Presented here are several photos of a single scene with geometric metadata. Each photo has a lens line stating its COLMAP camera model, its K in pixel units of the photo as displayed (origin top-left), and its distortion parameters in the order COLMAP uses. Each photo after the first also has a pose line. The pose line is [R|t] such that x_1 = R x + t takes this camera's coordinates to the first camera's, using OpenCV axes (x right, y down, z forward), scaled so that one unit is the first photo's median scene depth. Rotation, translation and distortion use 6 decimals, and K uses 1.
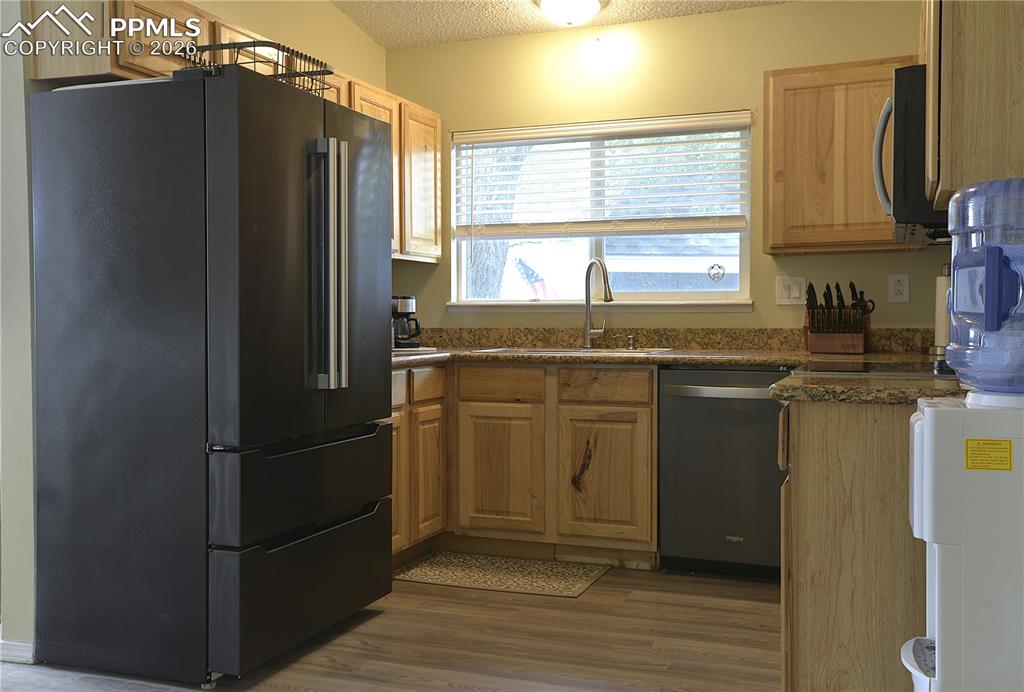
lens RADIAL K [[1004.9, 0, 511.2], [0, 1004.9, 346.0], [0, 0, 1]] dist [0.044021, 0.000000]
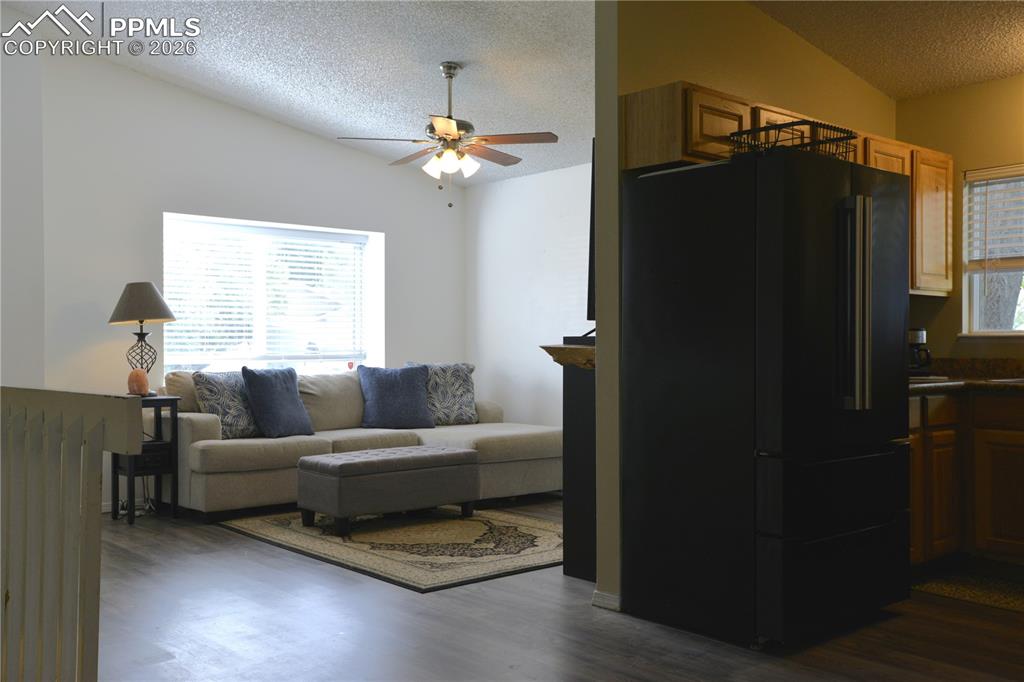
lens RADIAL K [[966.8, 0, 511.5], [0, 966.8, 338.9], [0, 0, 1]] dist [0.060445, 0.000000]
pose [[0.889514, -0.001695, -0.456904, -0.014745], [-0.014954, 0.999349, -0.032822, 0.002932], [0.456662, 0.036028, 0.888910, -0.143056]]
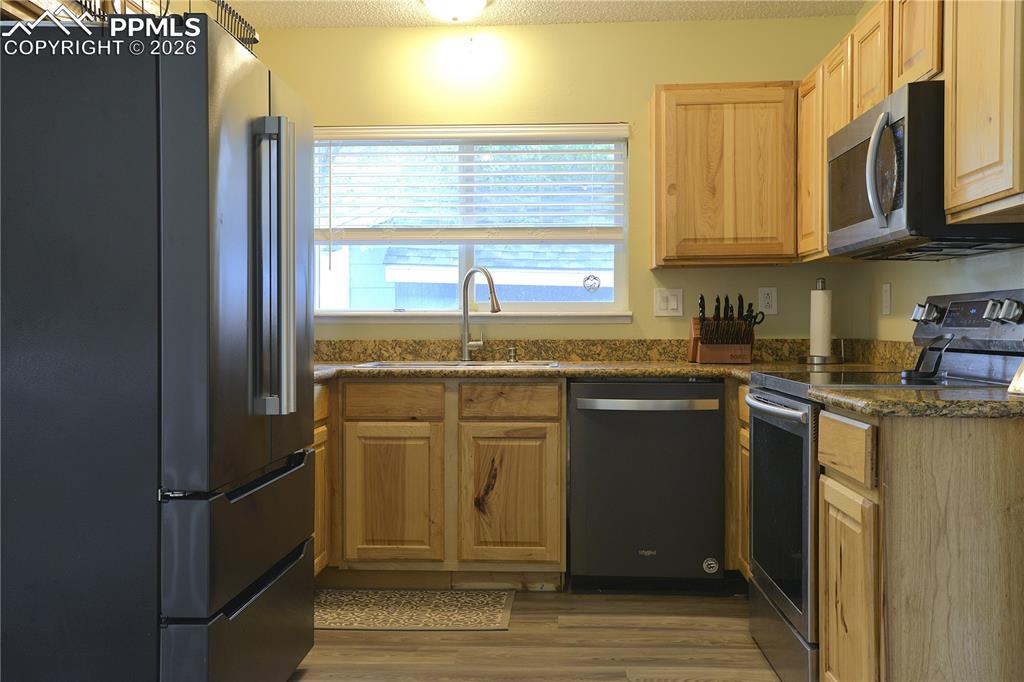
lens RADIAL K [[966.8, 0, 515.4], [0, 966.8, 340.7], [0, 0, 1]] dist [0.060445, 0.000000]
pose [[0.949822, -0.004659, 0.312756, -0.191129], [0.009484, 0.999858, -0.013907, -0.004449], [-0.312647, 0.016175, 0.949732, 0.129002]]
